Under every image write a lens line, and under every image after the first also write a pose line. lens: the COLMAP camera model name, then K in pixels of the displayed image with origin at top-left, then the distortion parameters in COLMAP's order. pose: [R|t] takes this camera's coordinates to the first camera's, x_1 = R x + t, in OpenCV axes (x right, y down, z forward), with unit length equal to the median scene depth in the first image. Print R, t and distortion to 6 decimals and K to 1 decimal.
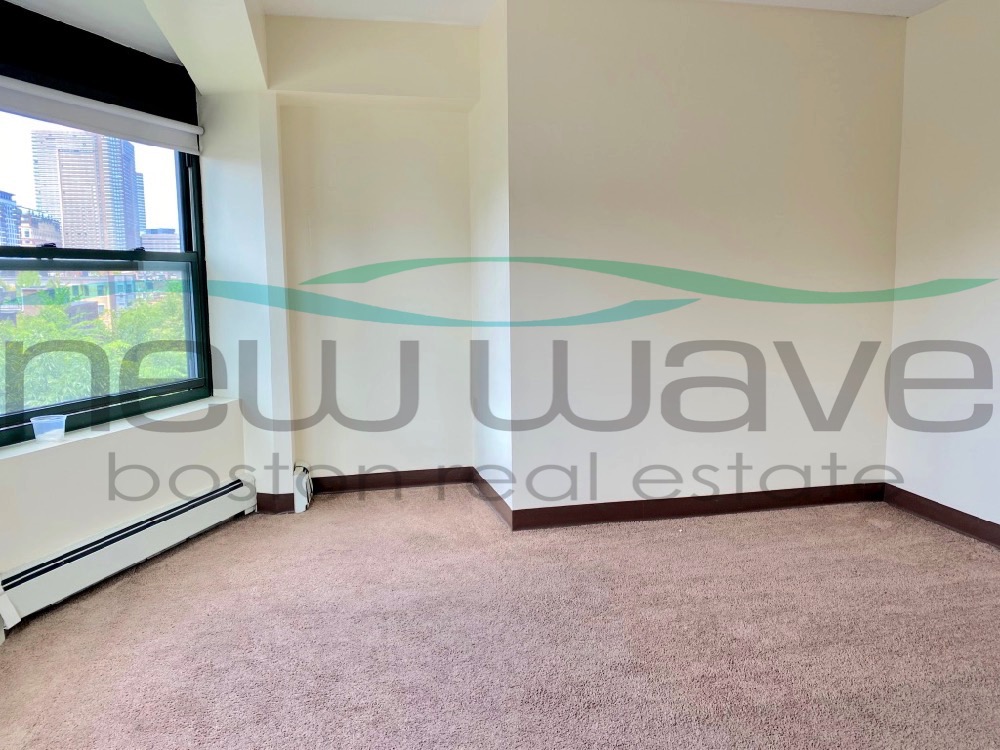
lens RADIAL K [[774.8, 0, 500.0], [0, 774.8, 375.0], [0, 0, 1]] dist [0.002509, 0.000409]
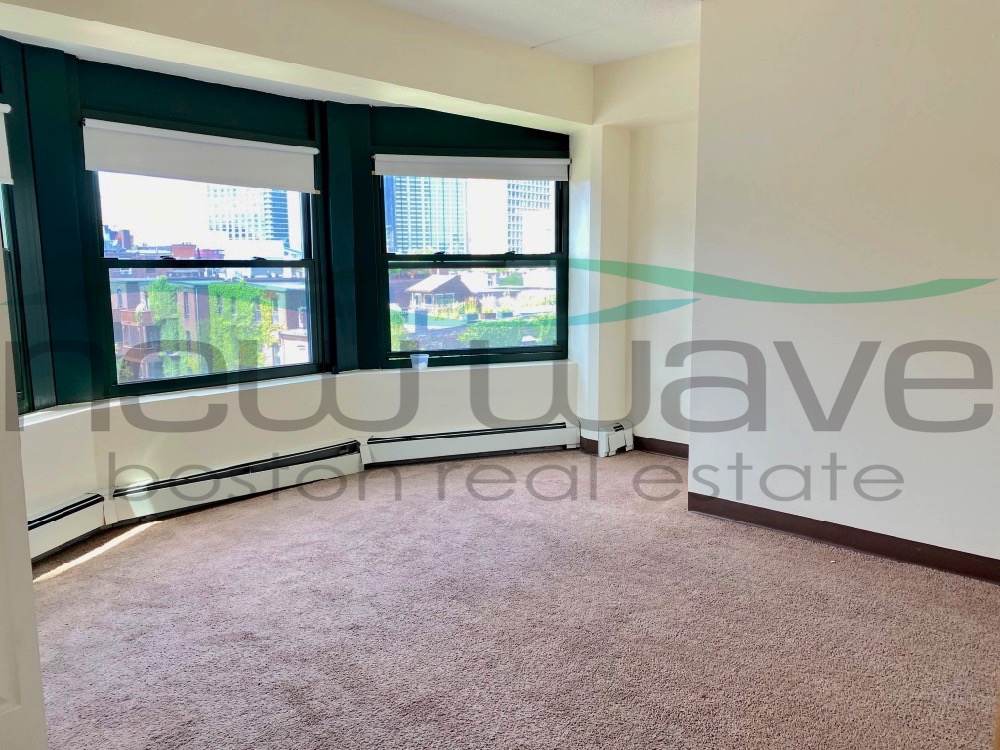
lens RADIAL K [[756.3, 0, 500.0], [0, 756.3, 375.0], [0, 0, 1]] dist [0.003117, 0.000789]
pose [[0.479222, 0.099642, -0.872020, 0.762647], [-0.088394, 0.993963, 0.064998, -0.021587], [0.873231, 0.045933, 0.485136, 0.277029]]
